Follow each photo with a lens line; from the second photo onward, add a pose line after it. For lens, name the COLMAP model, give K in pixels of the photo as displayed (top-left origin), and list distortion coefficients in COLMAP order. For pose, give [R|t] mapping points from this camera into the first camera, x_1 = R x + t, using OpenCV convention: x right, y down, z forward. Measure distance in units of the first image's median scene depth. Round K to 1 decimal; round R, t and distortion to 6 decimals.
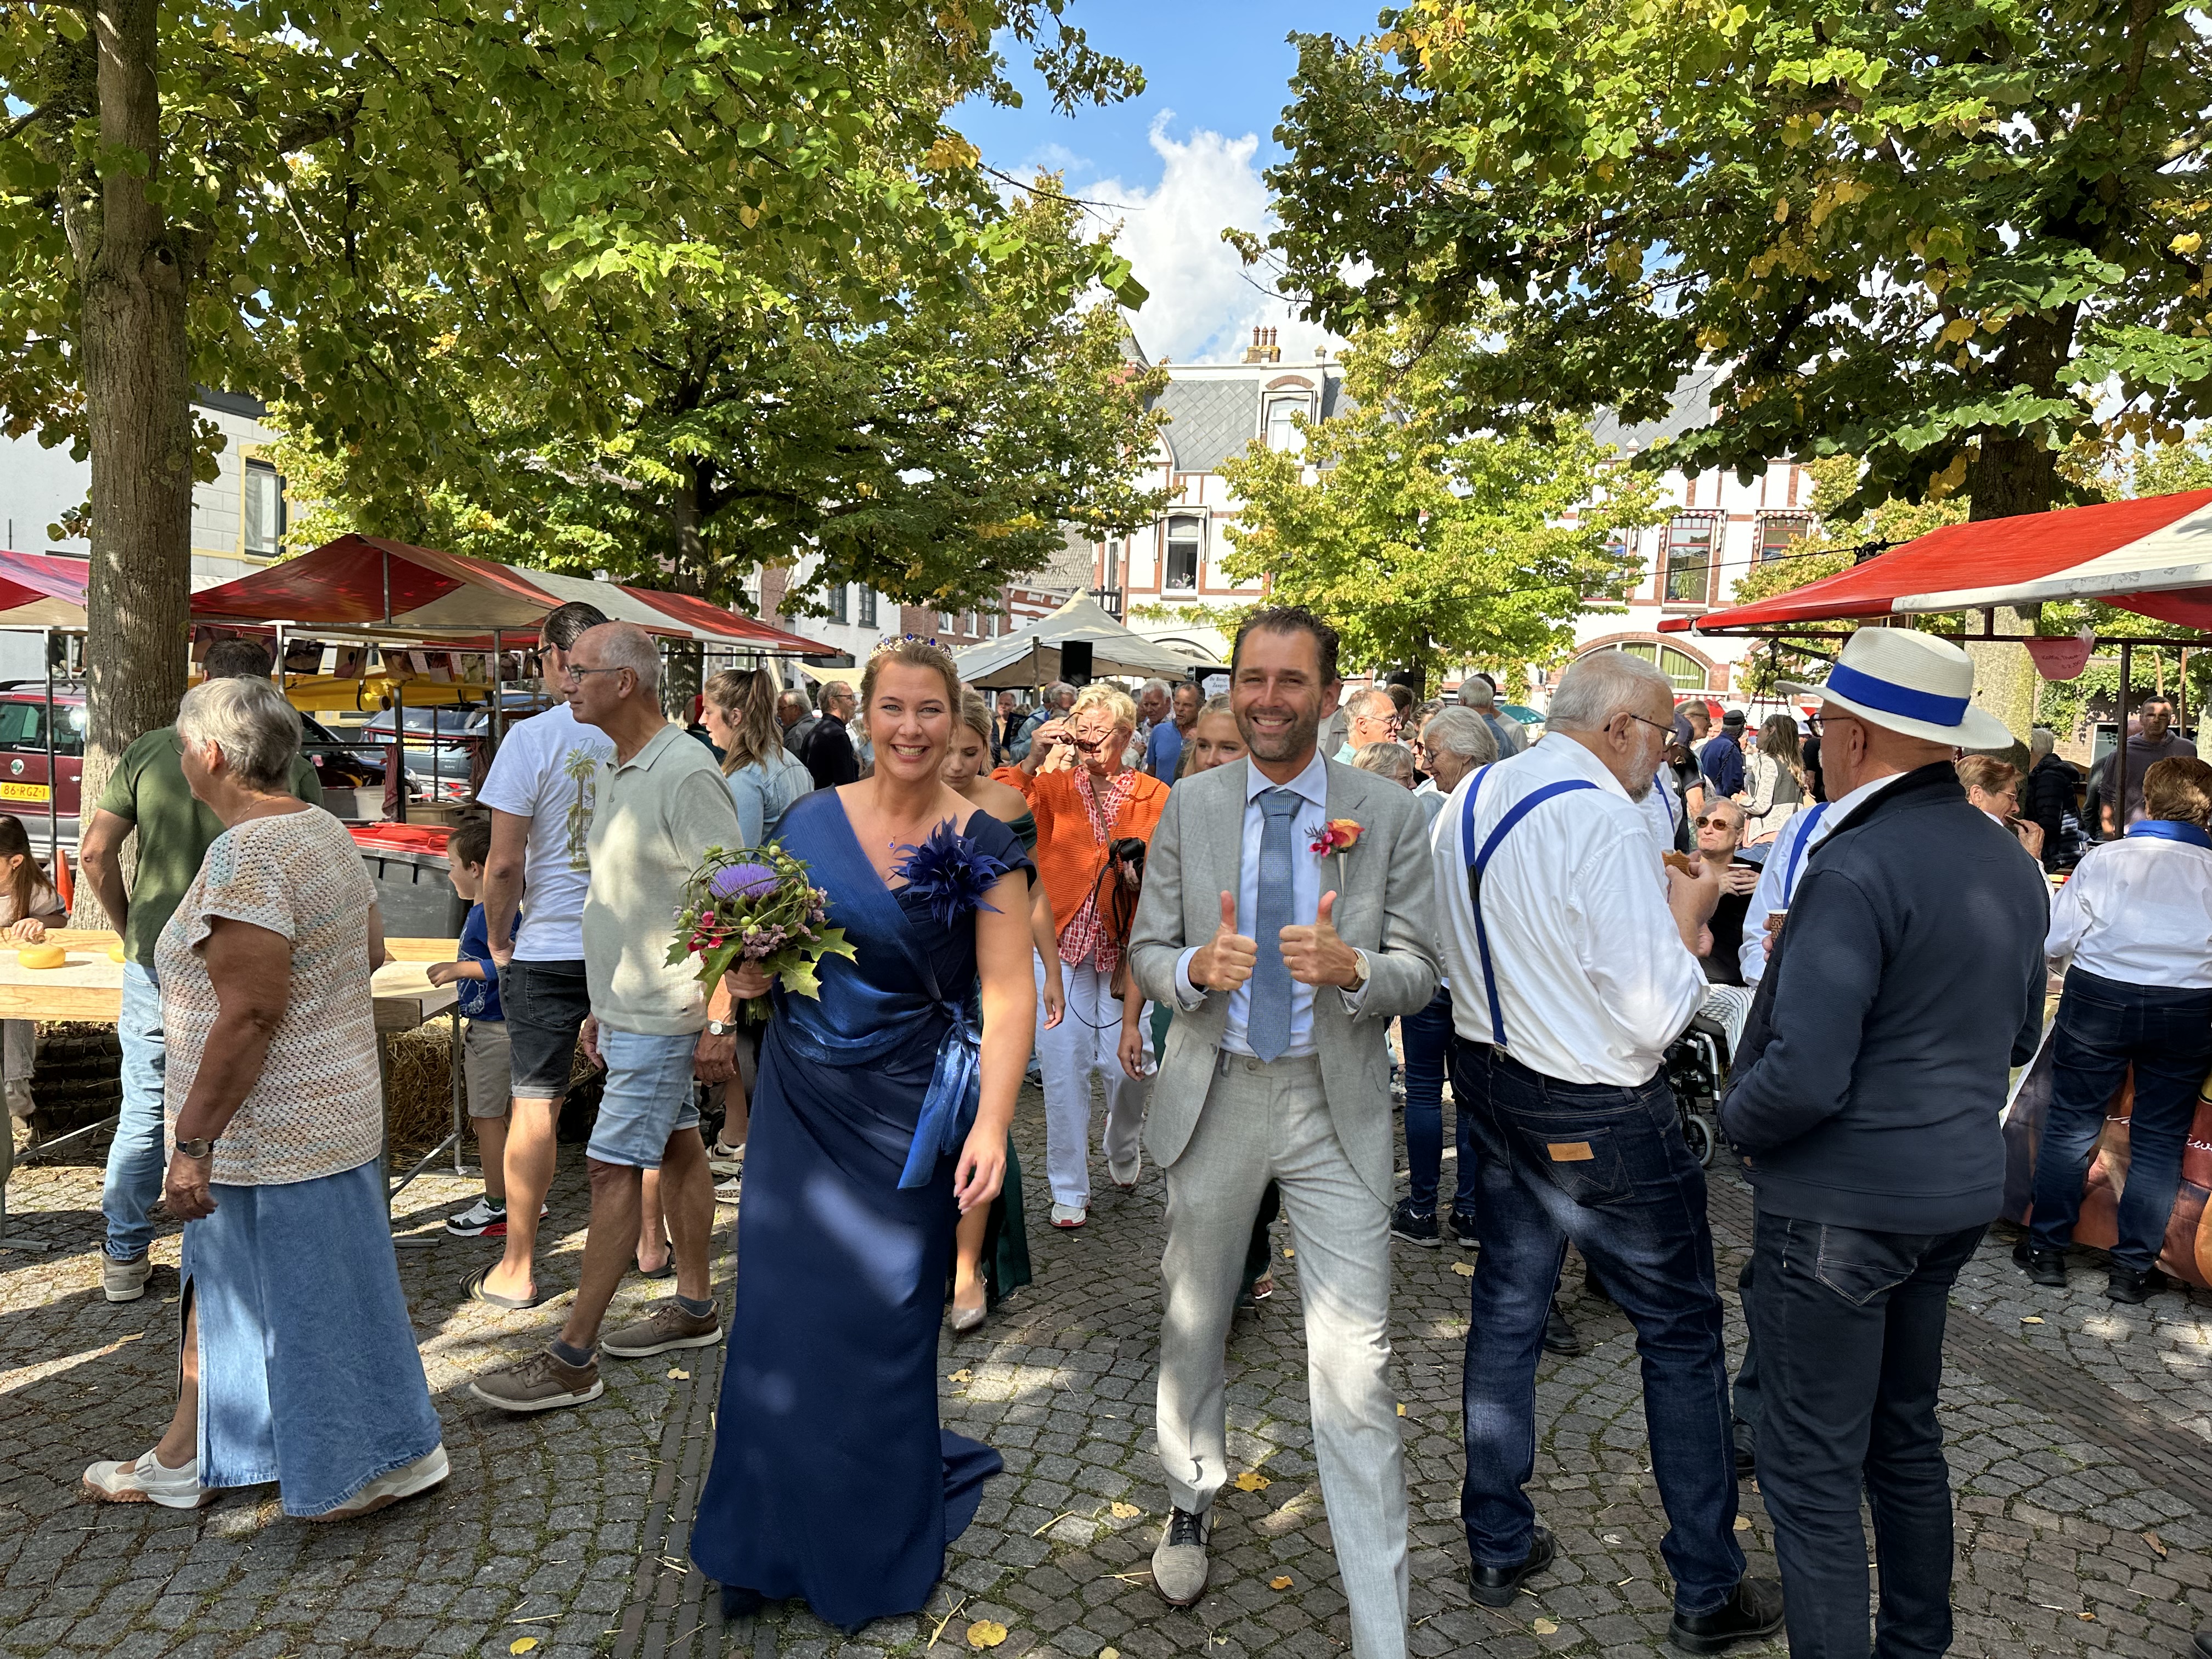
lens RADIAL K [[1550.0, 0, 1066.8], [0, 1550.0, 827.8], [0, 0, 1]] dist [0.110674, -0.145297]
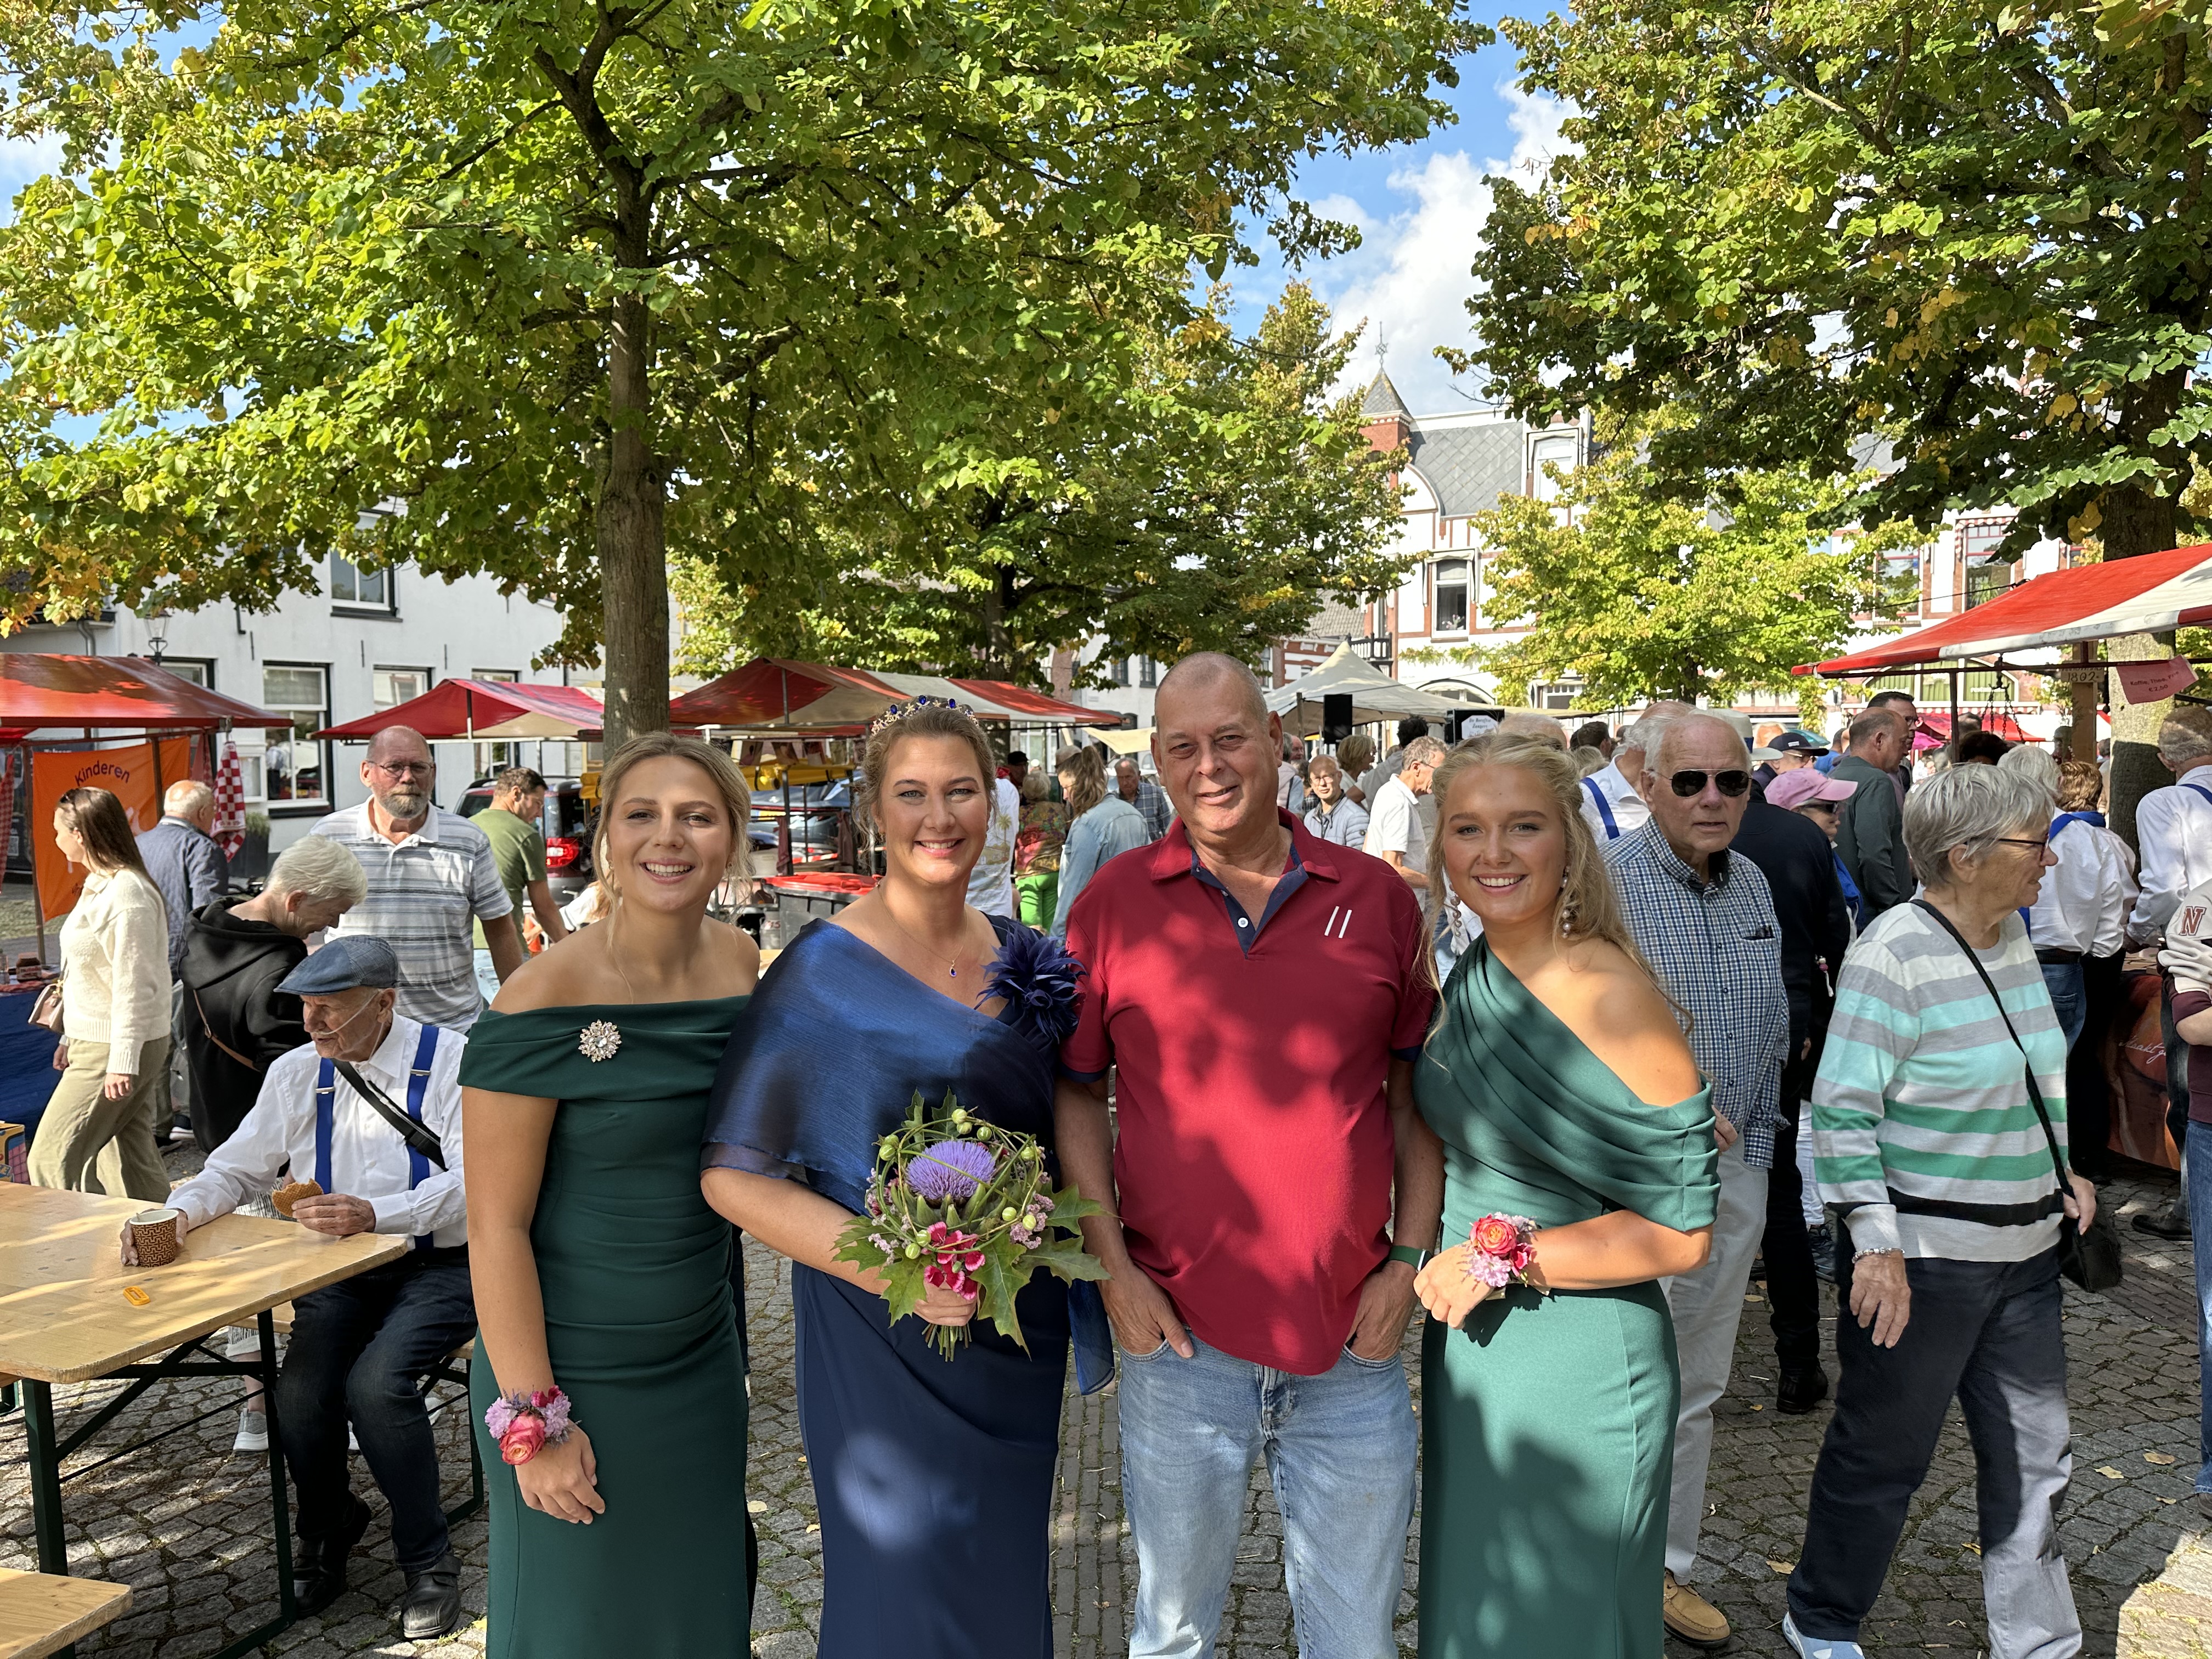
lens RADIAL K [[1536.9, 0, 1111.2], [0, 1536.9, 821.2], [0, 0, 1]] dist [0.116820, -0.133676]
pose [[0.987097, -0.042982, -0.154249, 0.017035], [0.037455, 0.998554, -0.038563, 0.007153], [0.155684, 0.032288, 0.987279, -0.126134]]
